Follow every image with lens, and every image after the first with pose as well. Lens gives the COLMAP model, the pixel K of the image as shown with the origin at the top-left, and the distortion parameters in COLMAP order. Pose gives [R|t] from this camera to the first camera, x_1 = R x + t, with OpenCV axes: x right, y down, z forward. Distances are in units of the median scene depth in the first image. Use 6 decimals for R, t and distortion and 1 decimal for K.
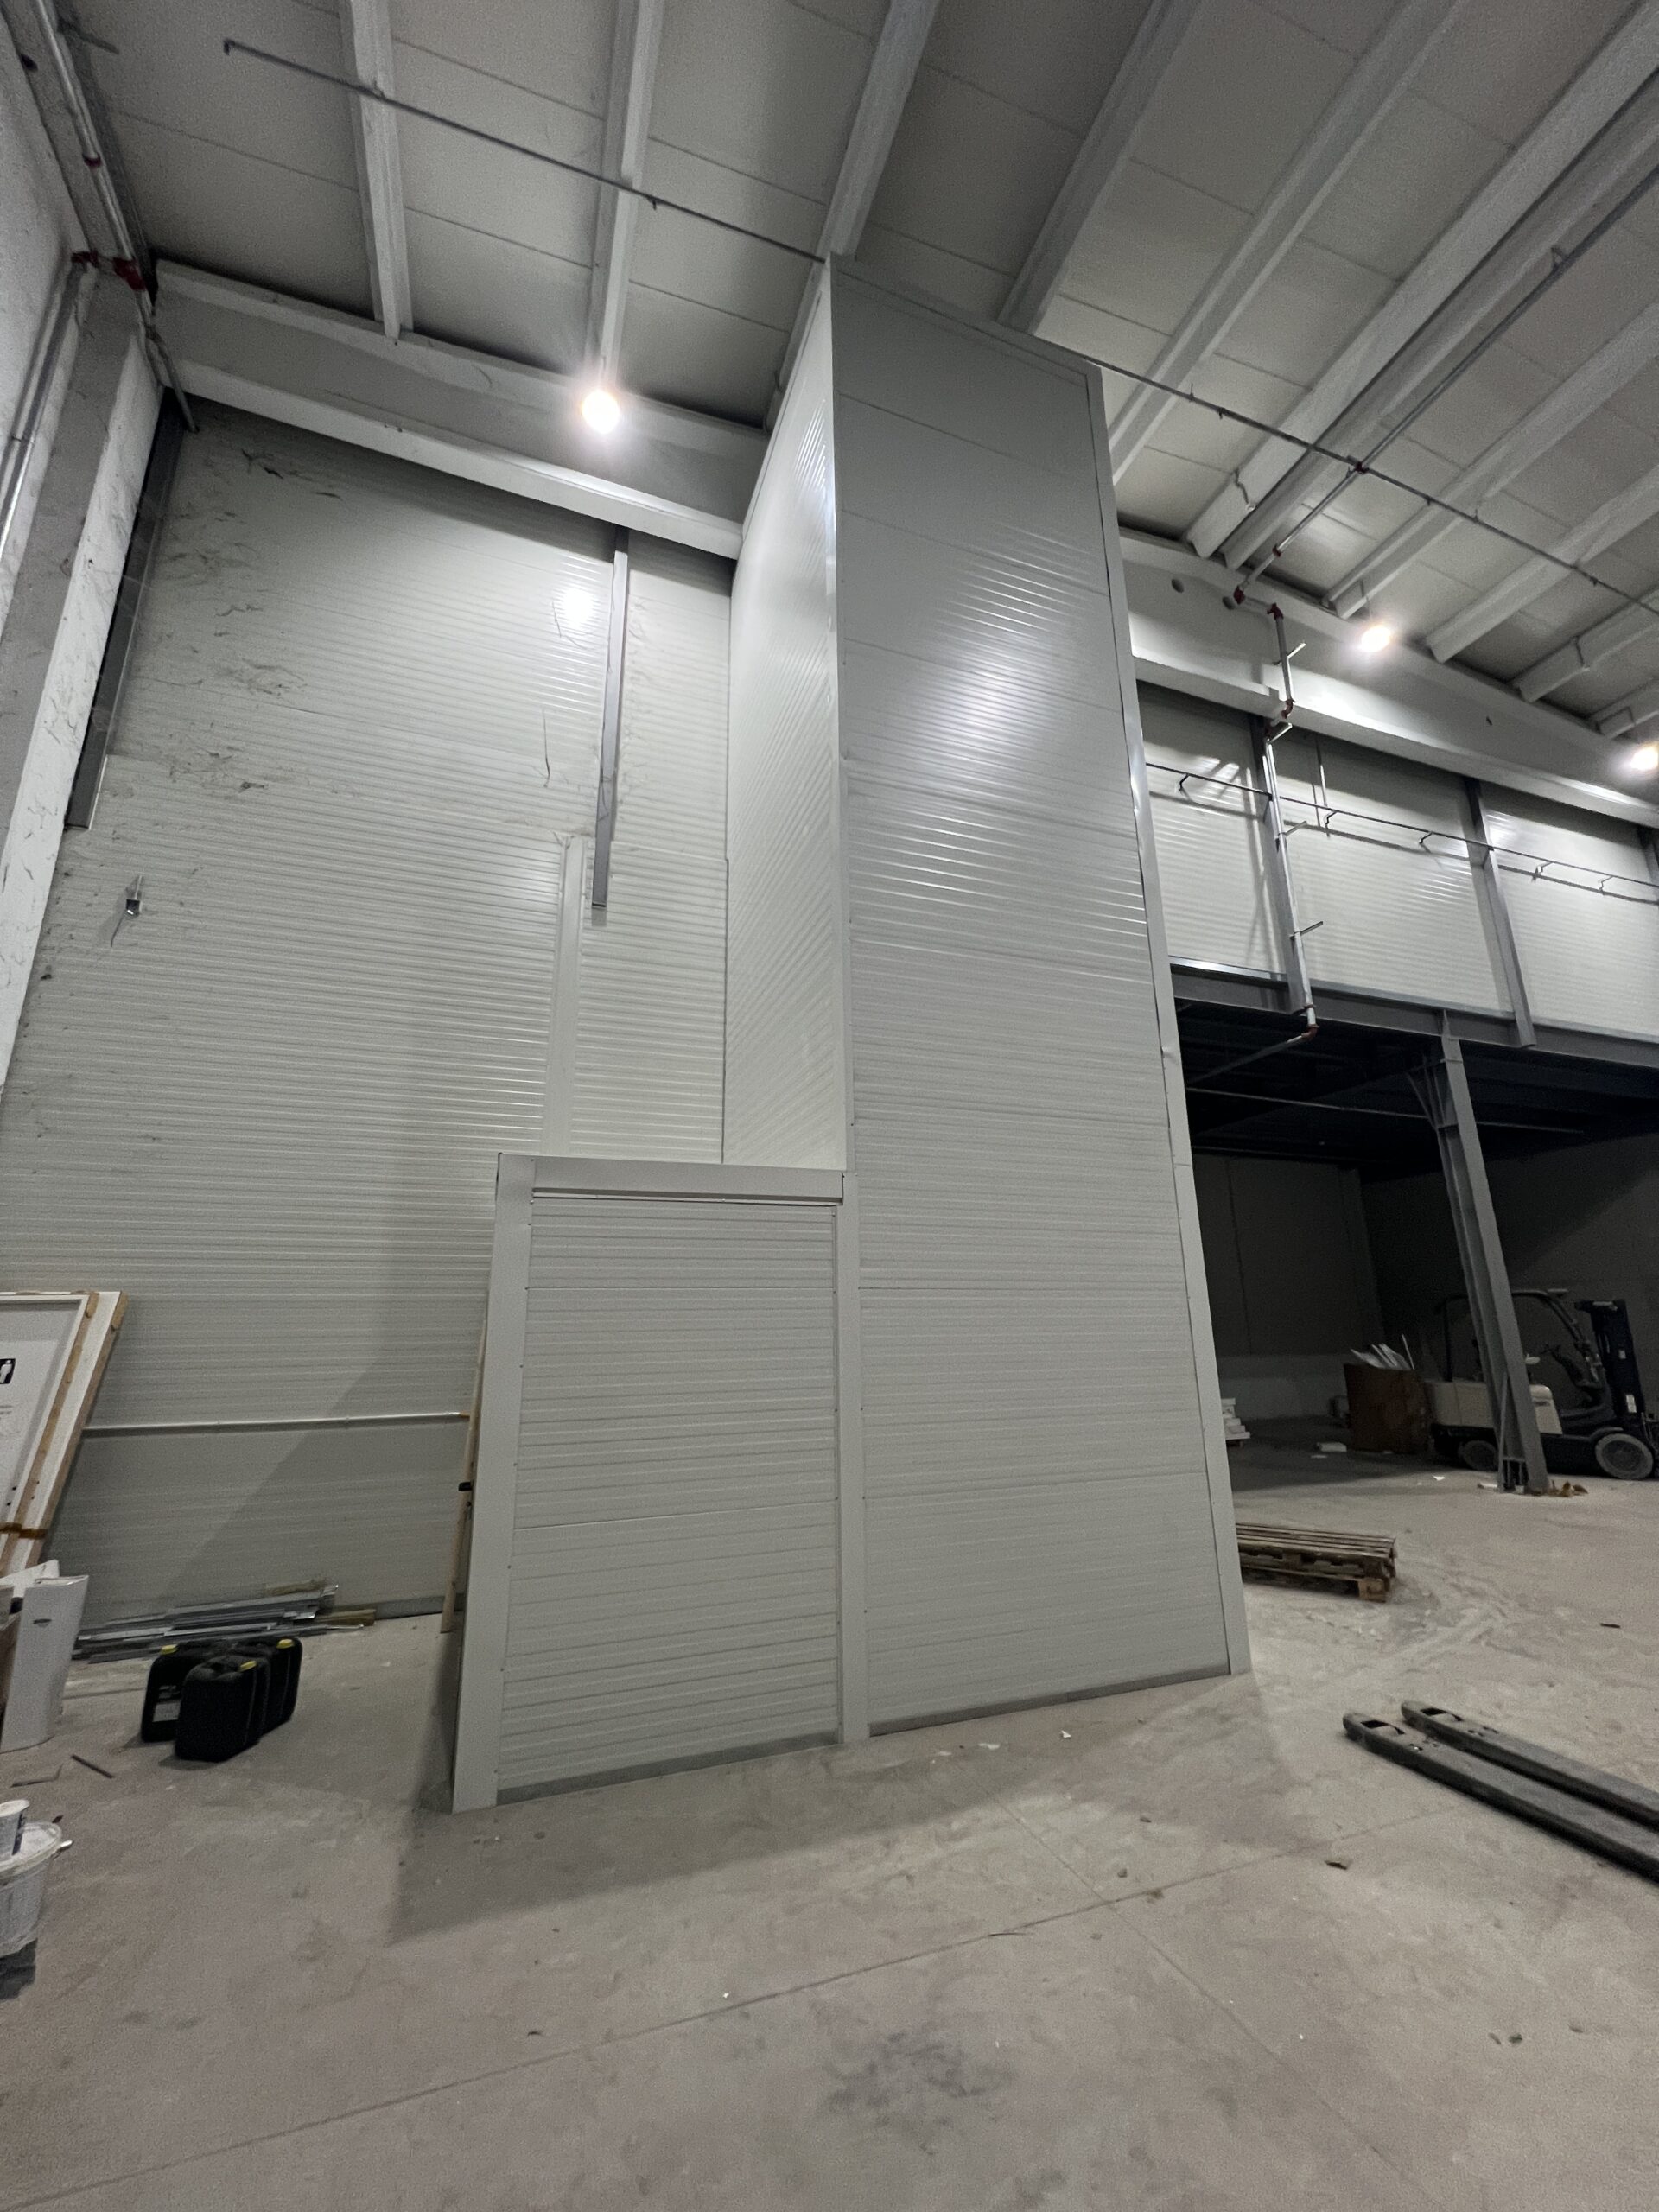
lens RADIAL K [[893.1, 0, 820.9], [0, 893.1, 1108.1], [0, 0, 1]] dist [0.002340, -0.000683]
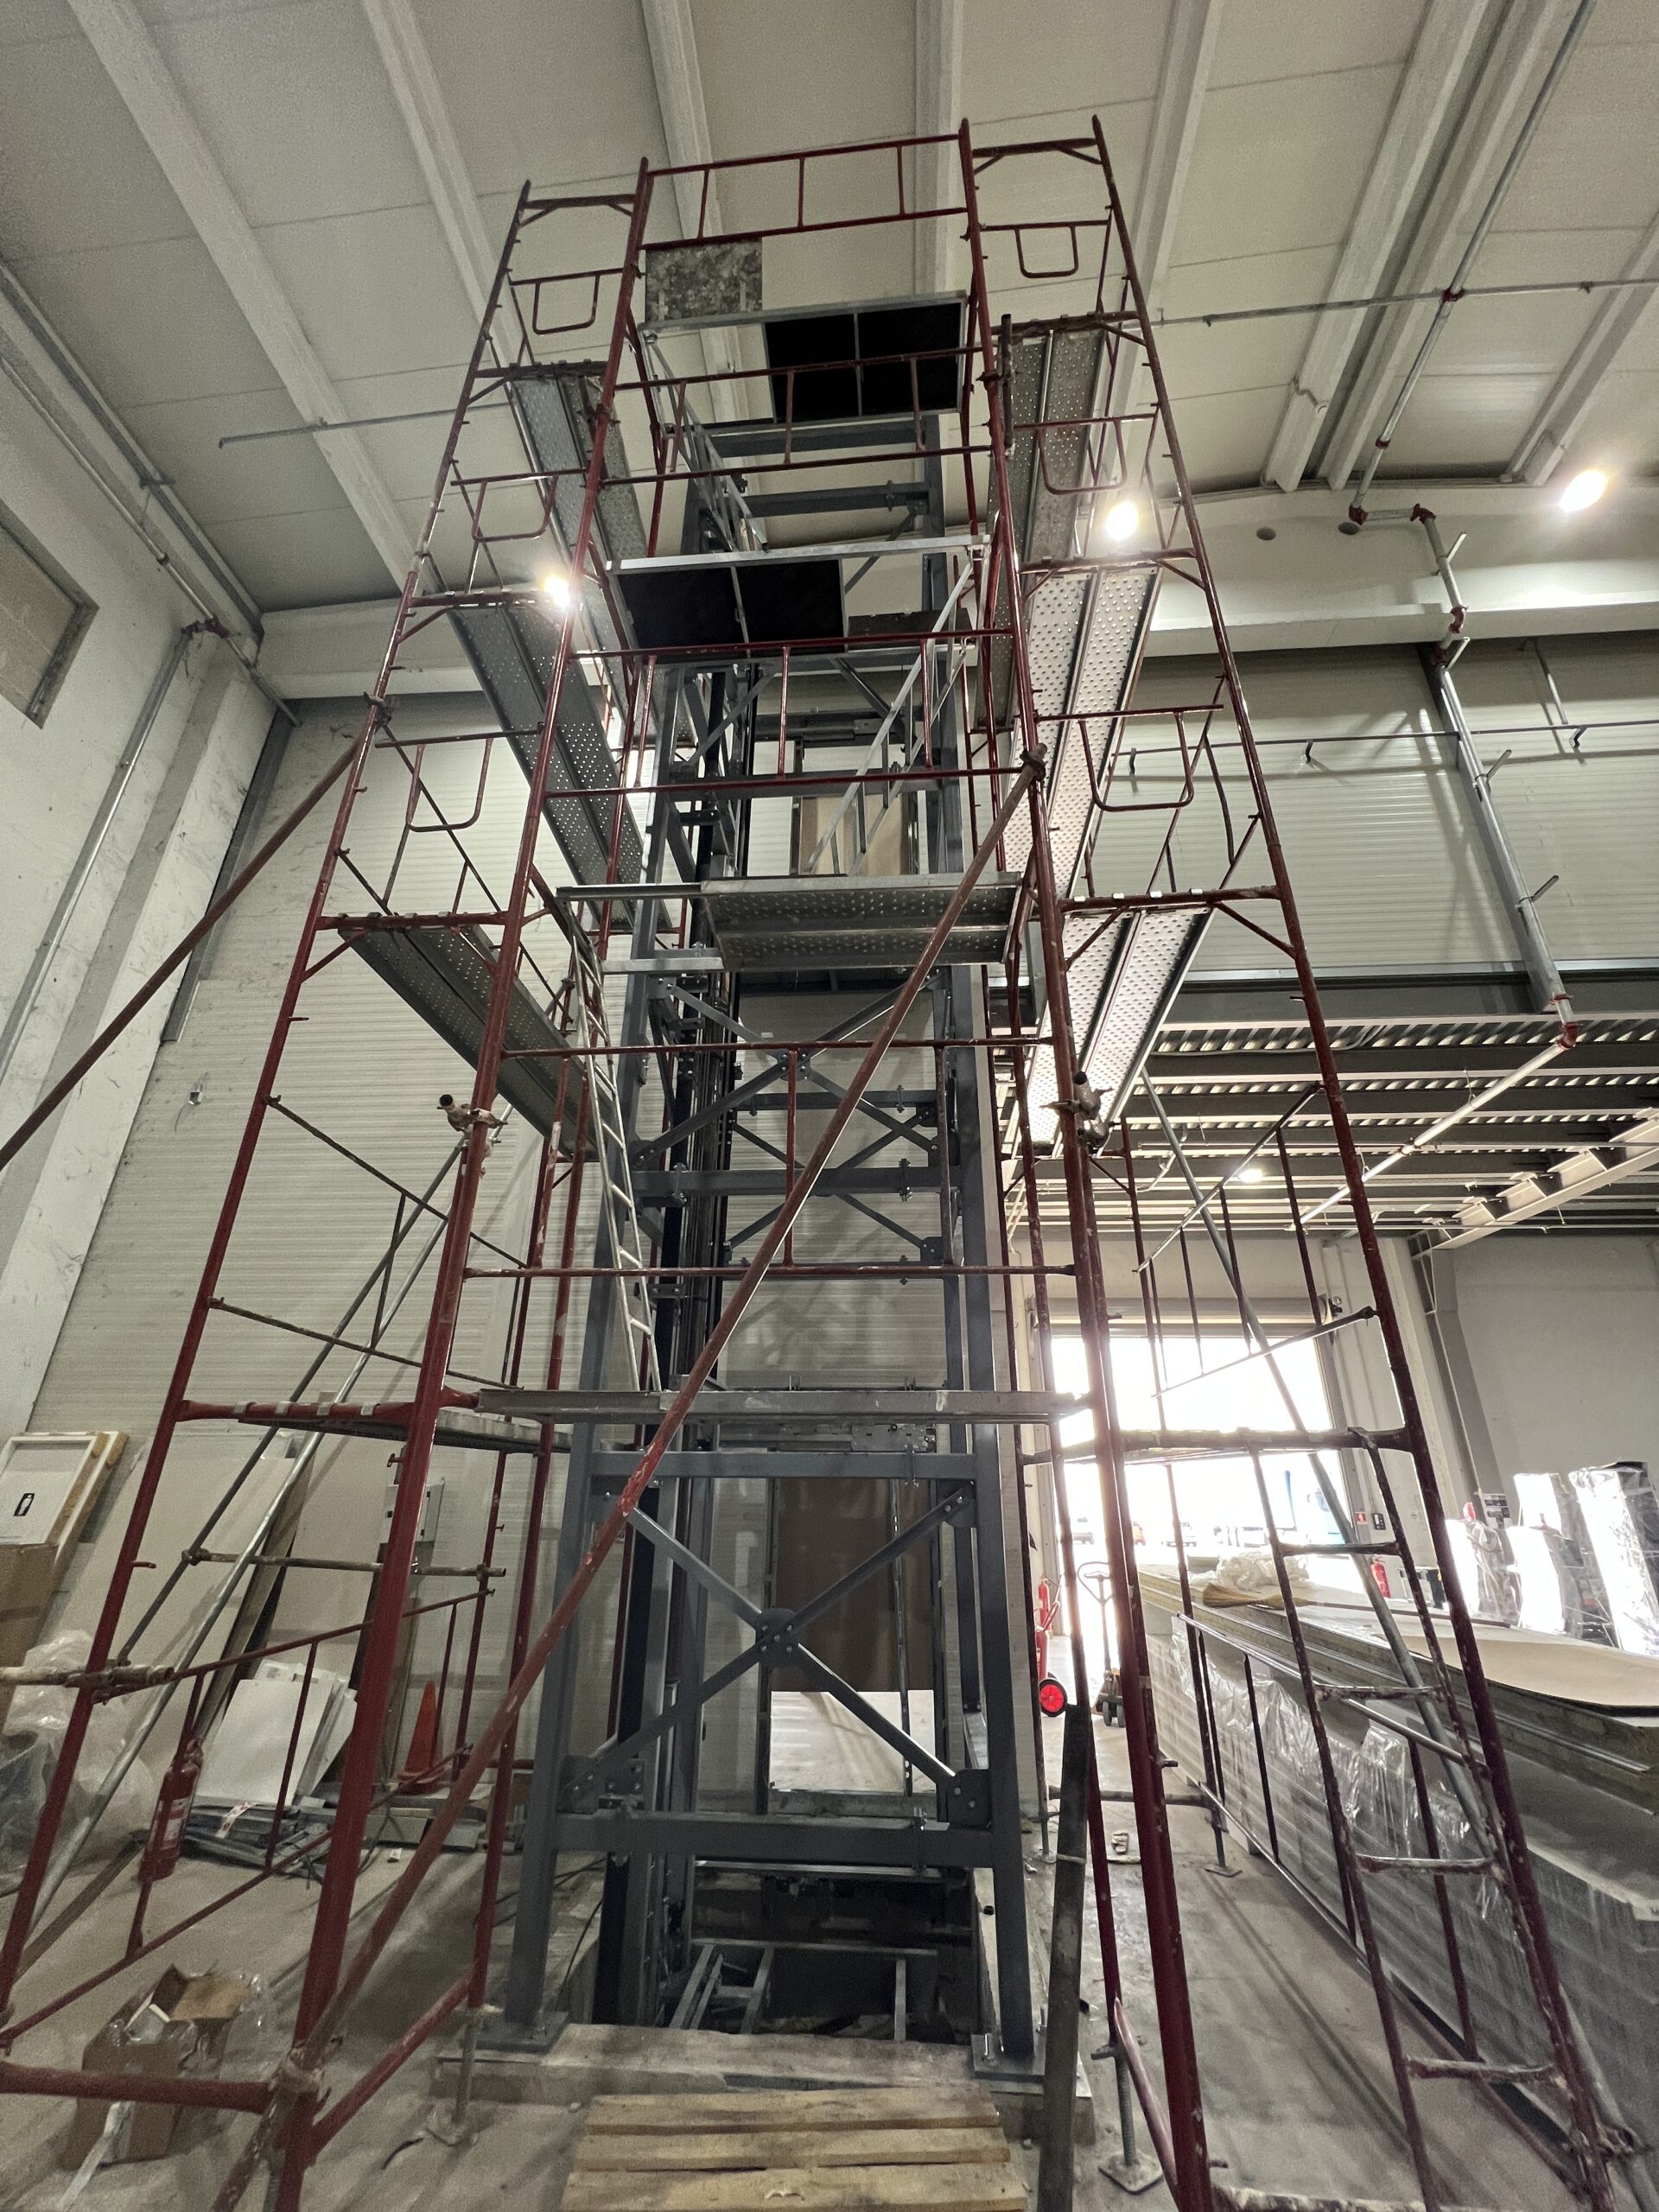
lens RADIAL K [[893.1, 0, 826.2], [0, 893.1, 1107.8], [0, 0, 1]] dist [0.002340, -0.000683]
pose [[0.908073, -0.141722, -0.394104, 0.285833], [0.080761, 0.982599, -0.167261, 0.034408], [0.410950, 0.120057, 0.903718, 0.163420]]
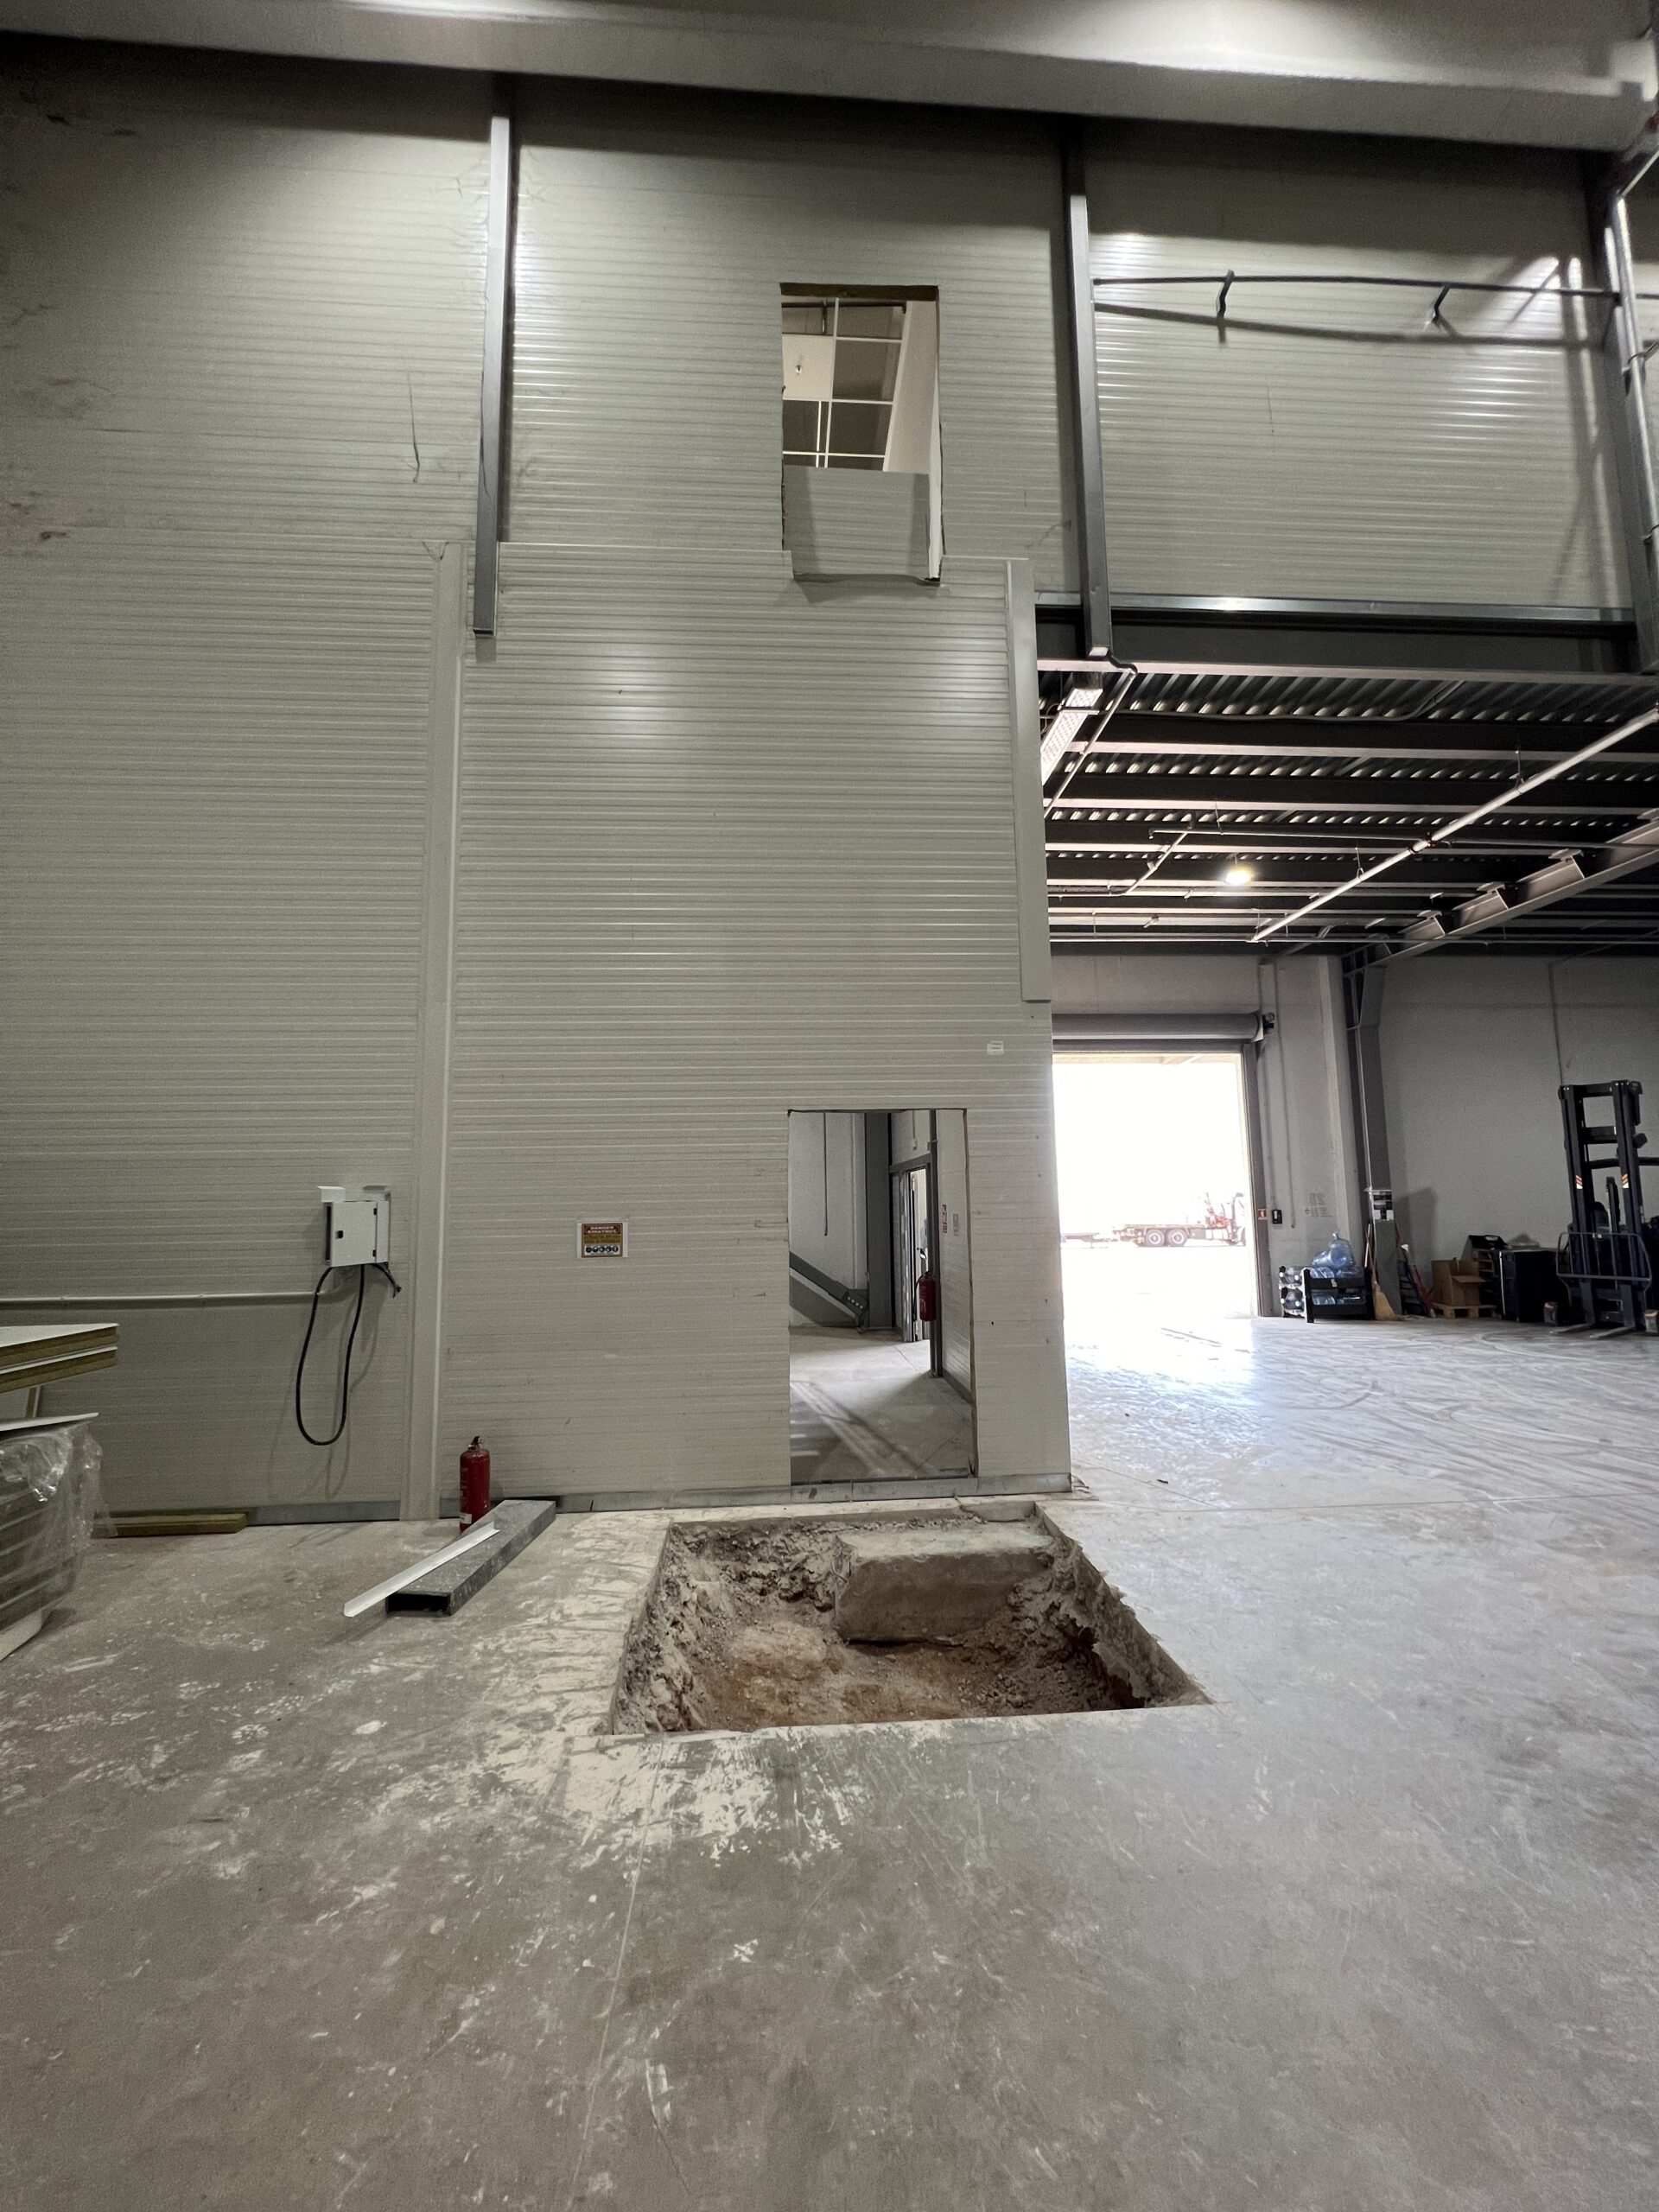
lens RADIAL K [[893.1, 0, 833.1], [0, 893.1, 1107.6], [0, 0, 1]] dist [0.002340, -0.000683]
pose [[0.958758, -0.032970, -0.282306, 0.163919], [0.073340, 0.988311, 0.133650, 0.061418], [0.274600, -0.148842, 0.949969, 0.231019]]
